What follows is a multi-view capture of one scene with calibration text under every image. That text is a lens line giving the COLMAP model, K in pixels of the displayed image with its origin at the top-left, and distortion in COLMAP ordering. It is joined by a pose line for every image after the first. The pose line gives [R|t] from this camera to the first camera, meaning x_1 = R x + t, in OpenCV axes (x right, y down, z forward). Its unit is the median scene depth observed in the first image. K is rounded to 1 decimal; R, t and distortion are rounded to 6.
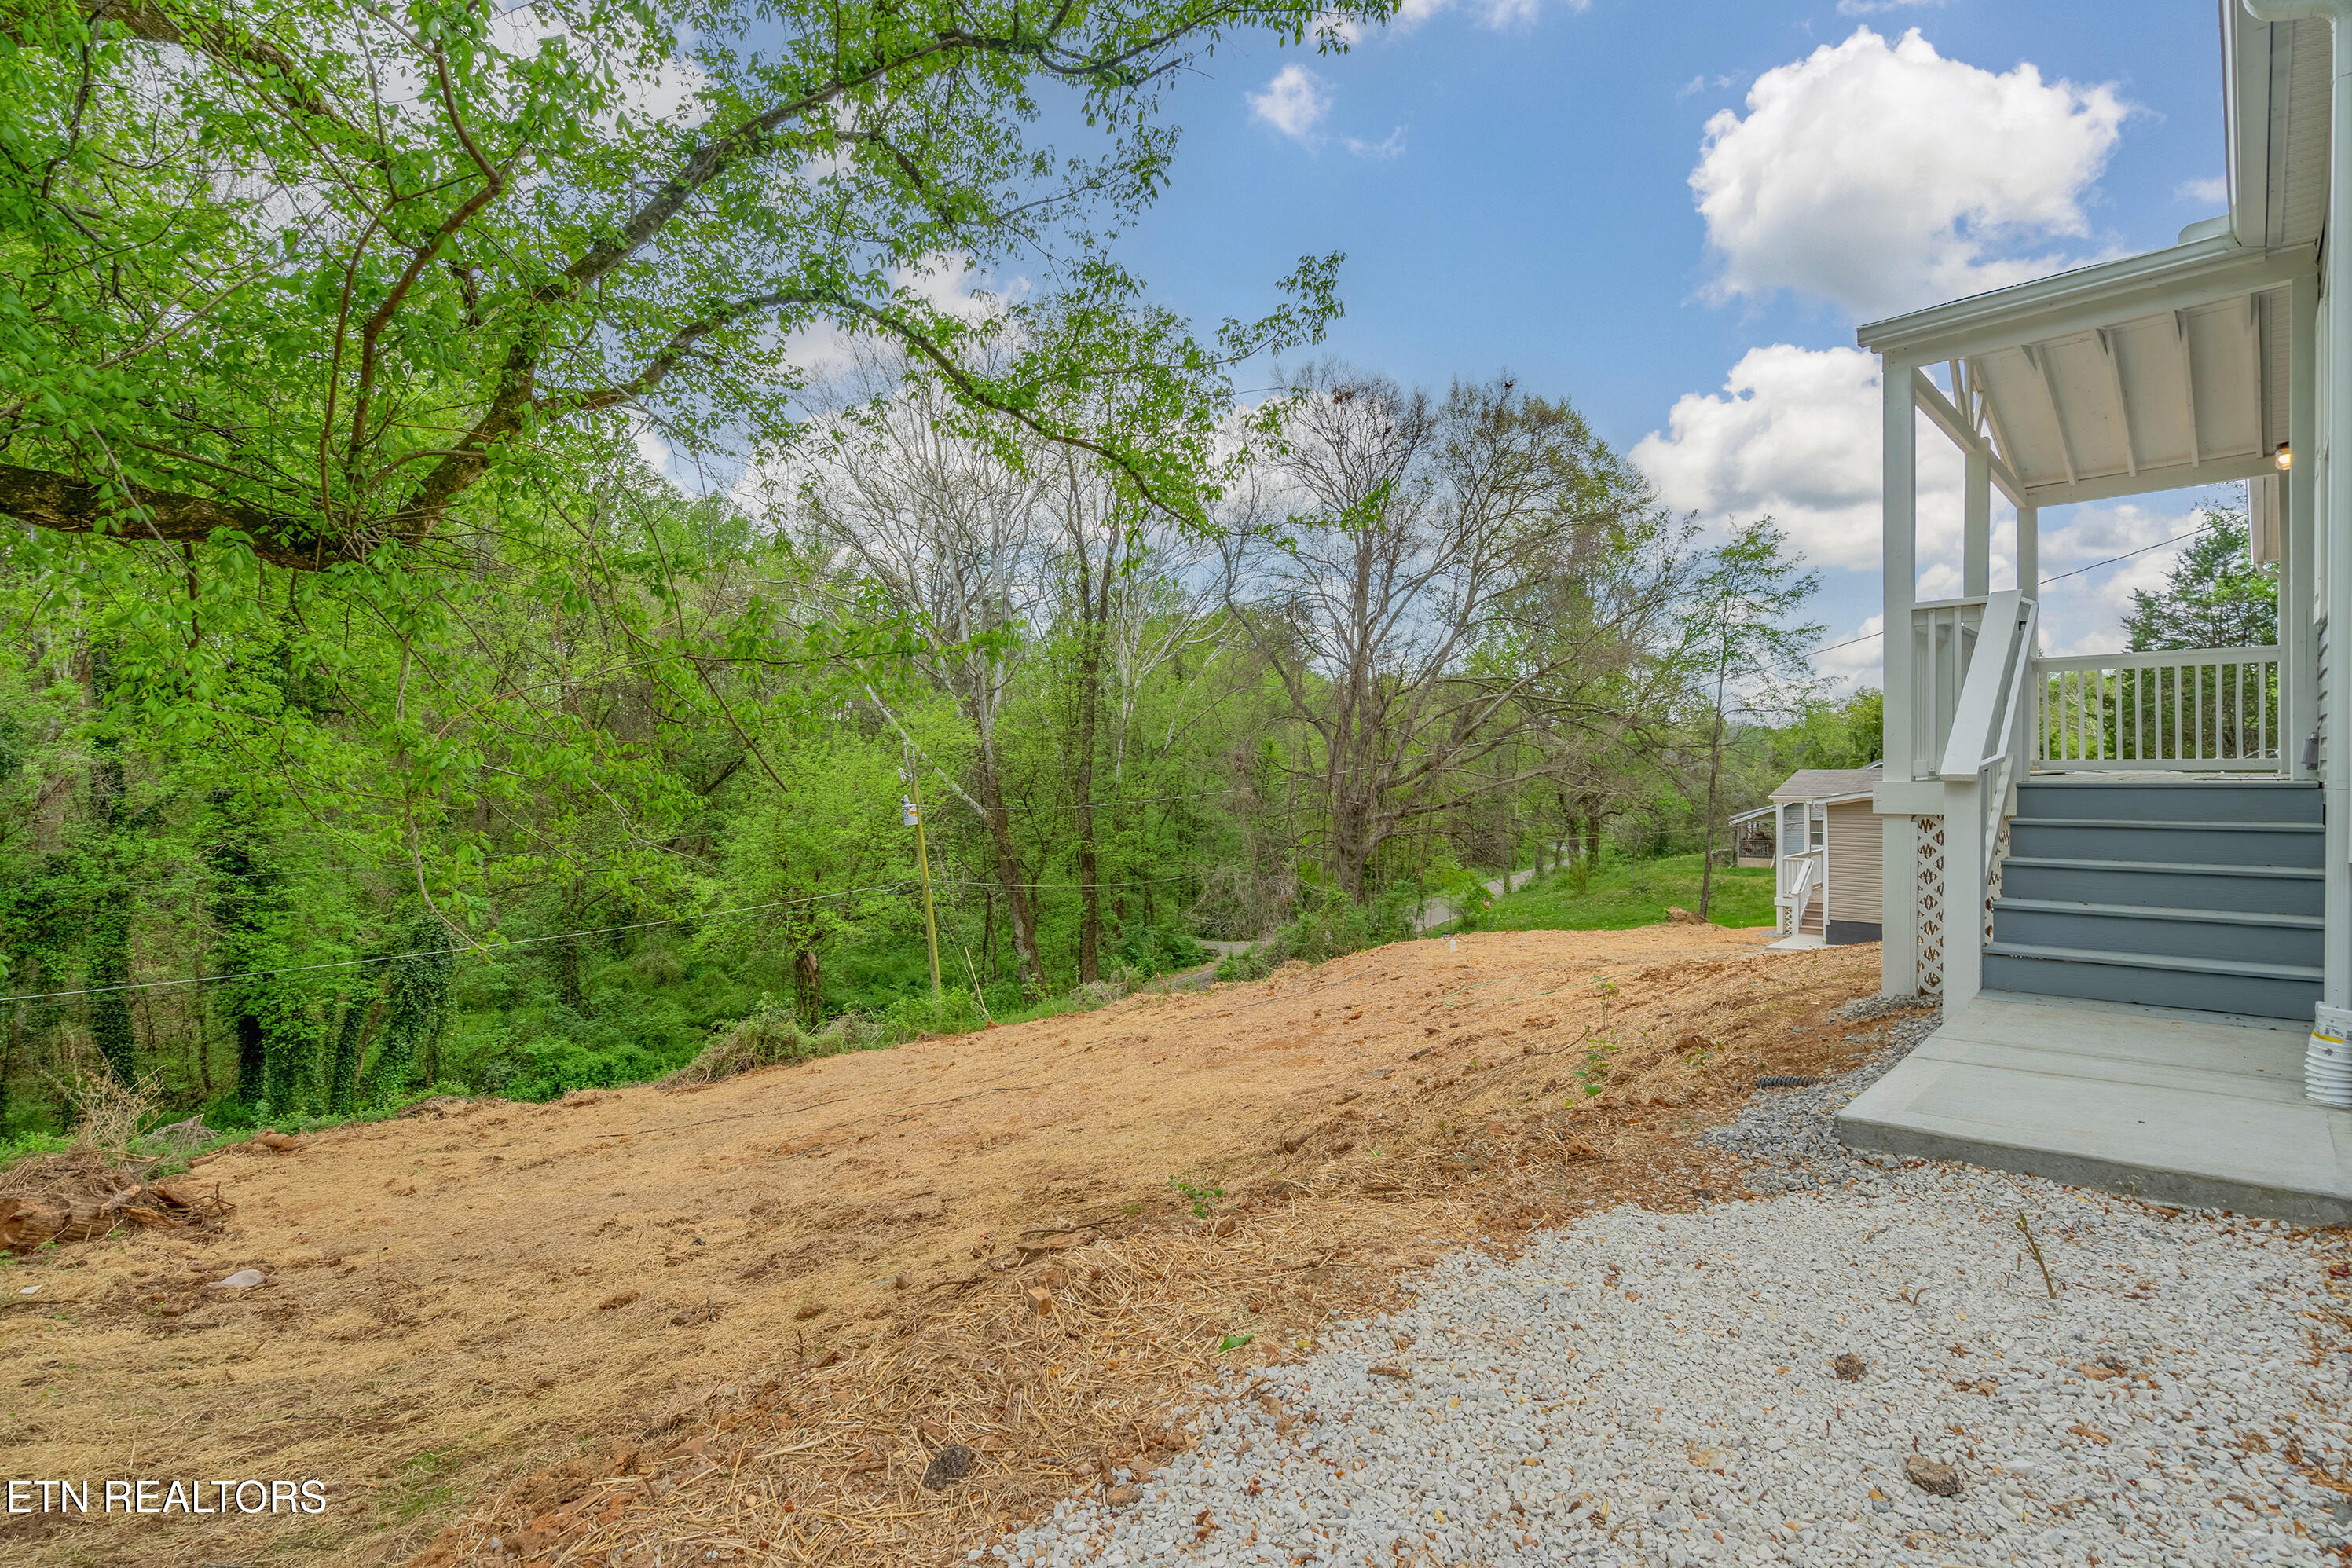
lens RADIAL K [[1108.2, 0, 1179.3], [0, 1108.2, 821.4], [0, 0, 1]] dist [0.000856, 0.000311]
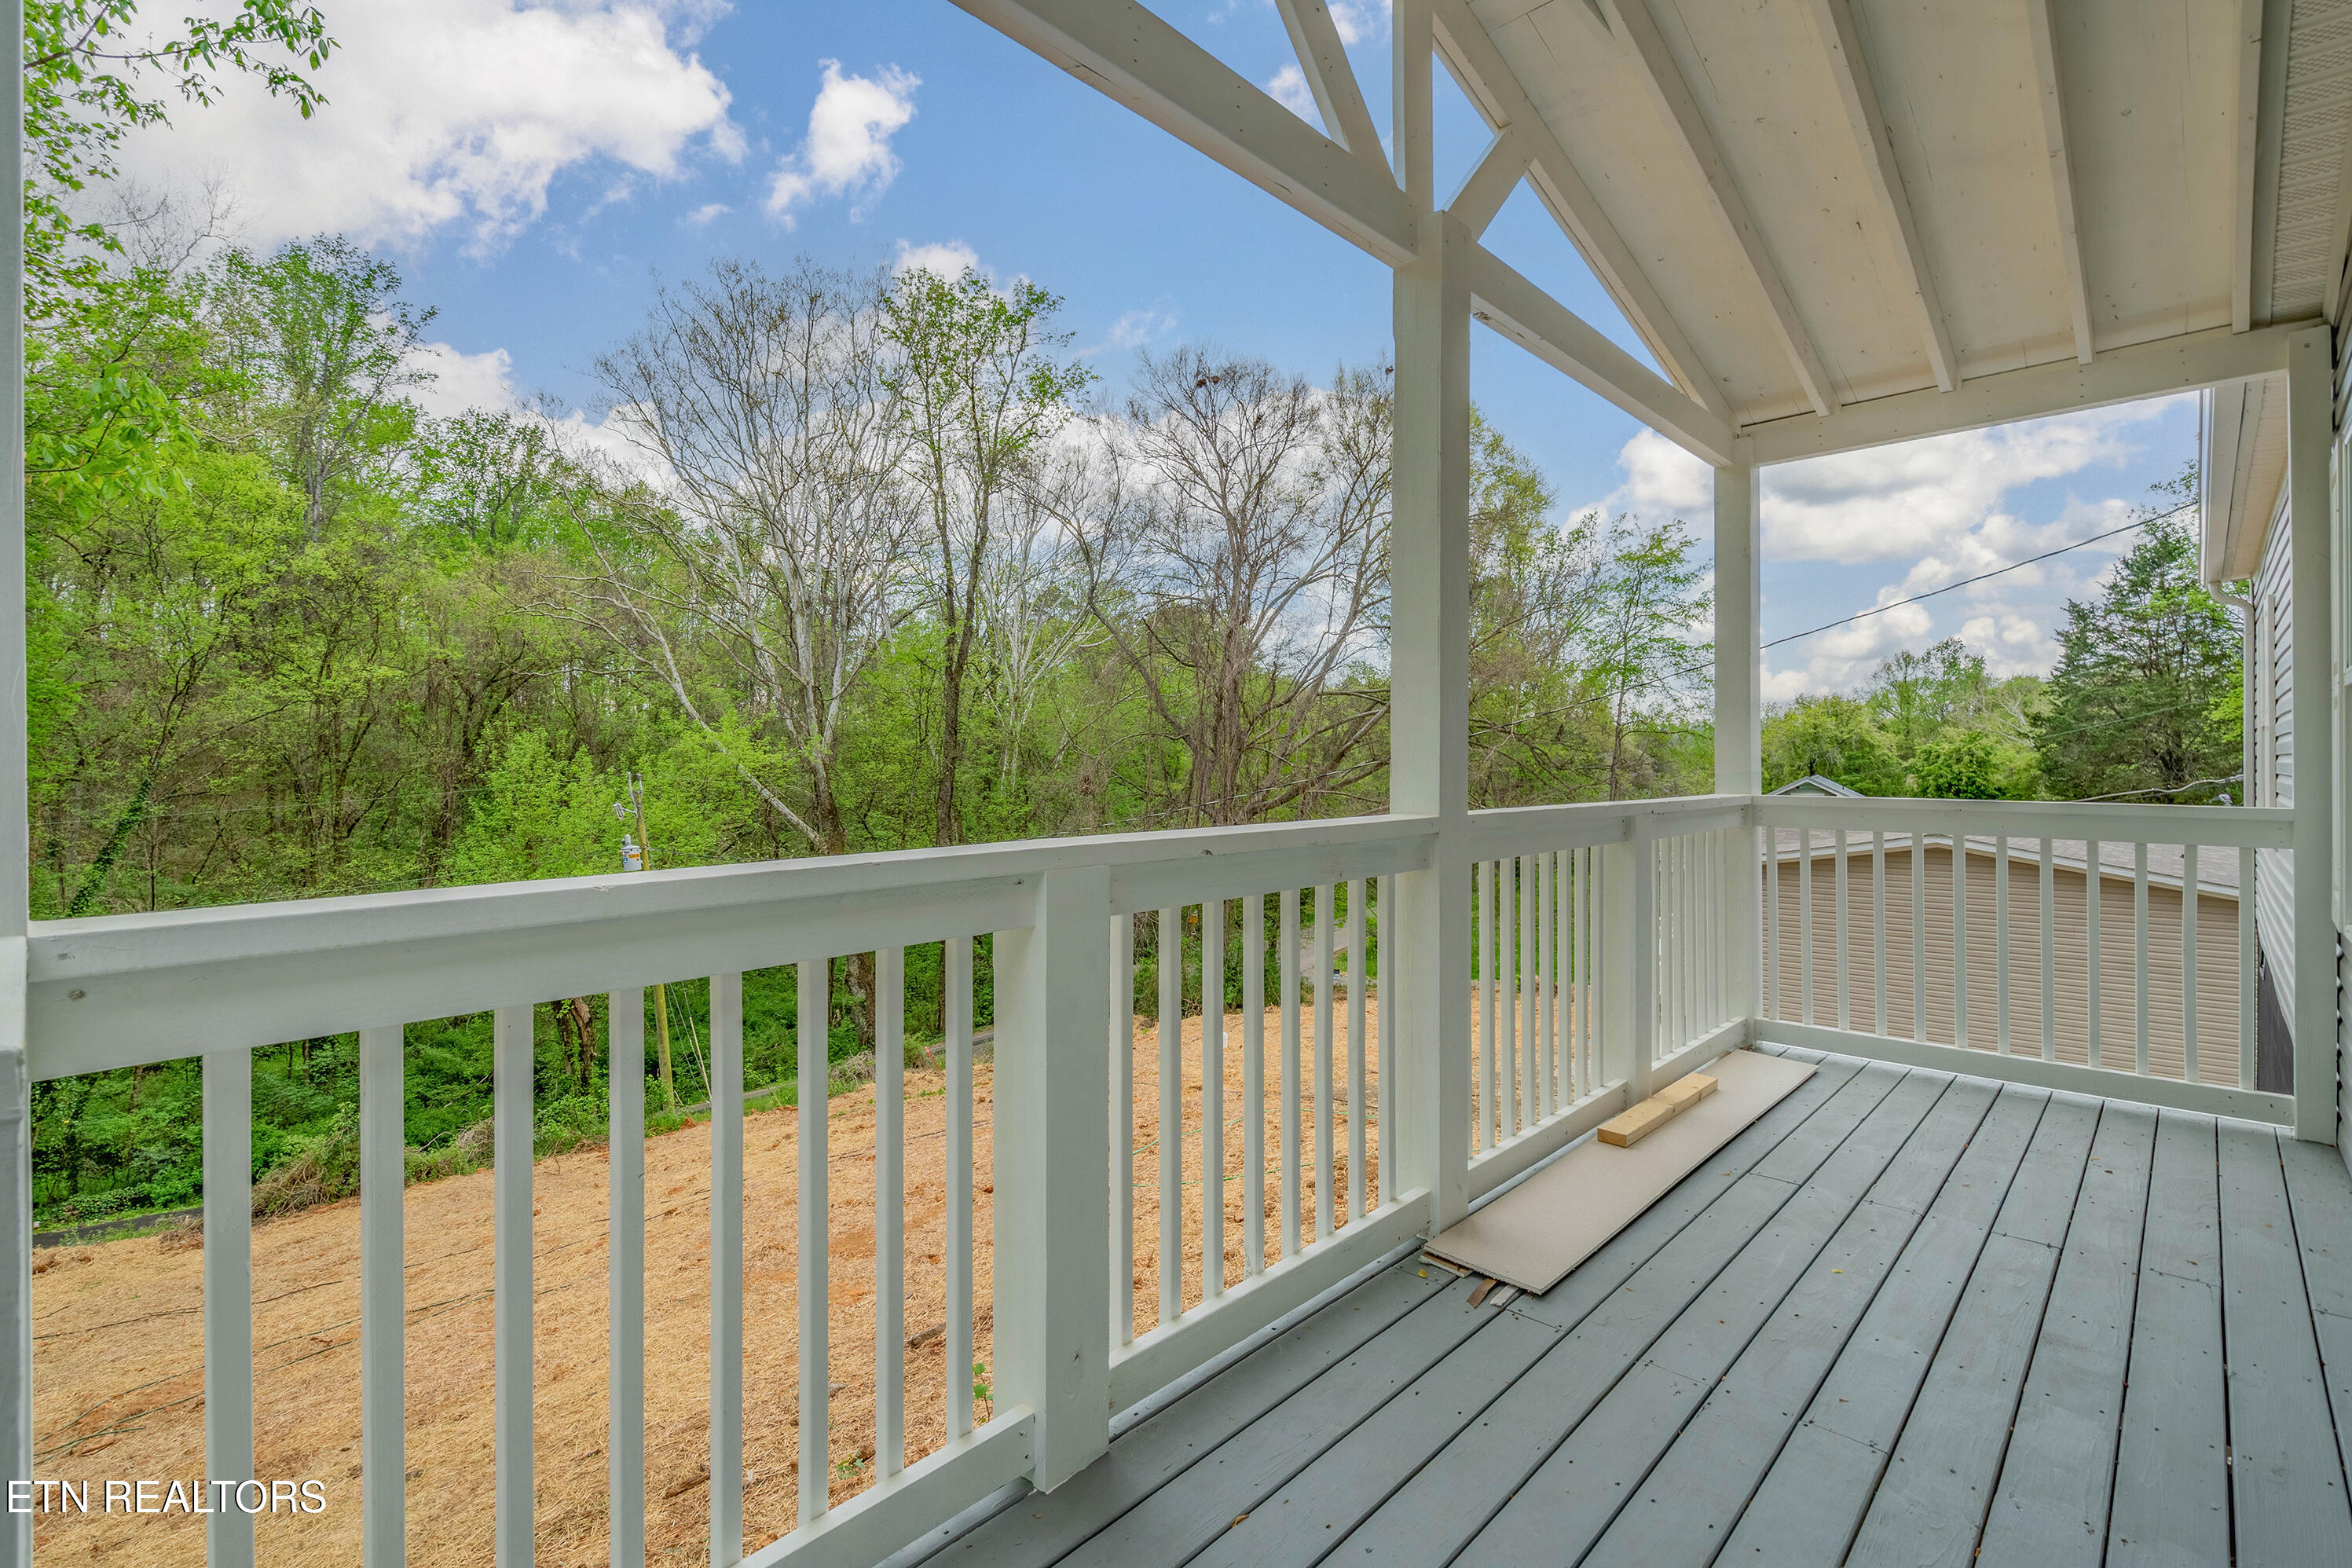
lens RADIAL K [[1093.3, 0, 1174.8], [0, 1093.3, 827.3], [0, 0, 1]] dist [0.001064, 0.000250]
pose [[0.999733, 0.003780, 0.022807, 0.087032], [-0.003960, 0.999961, 0.007844, -0.022438], [-0.022776, -0.007933, 0.999709, 0.091419]]
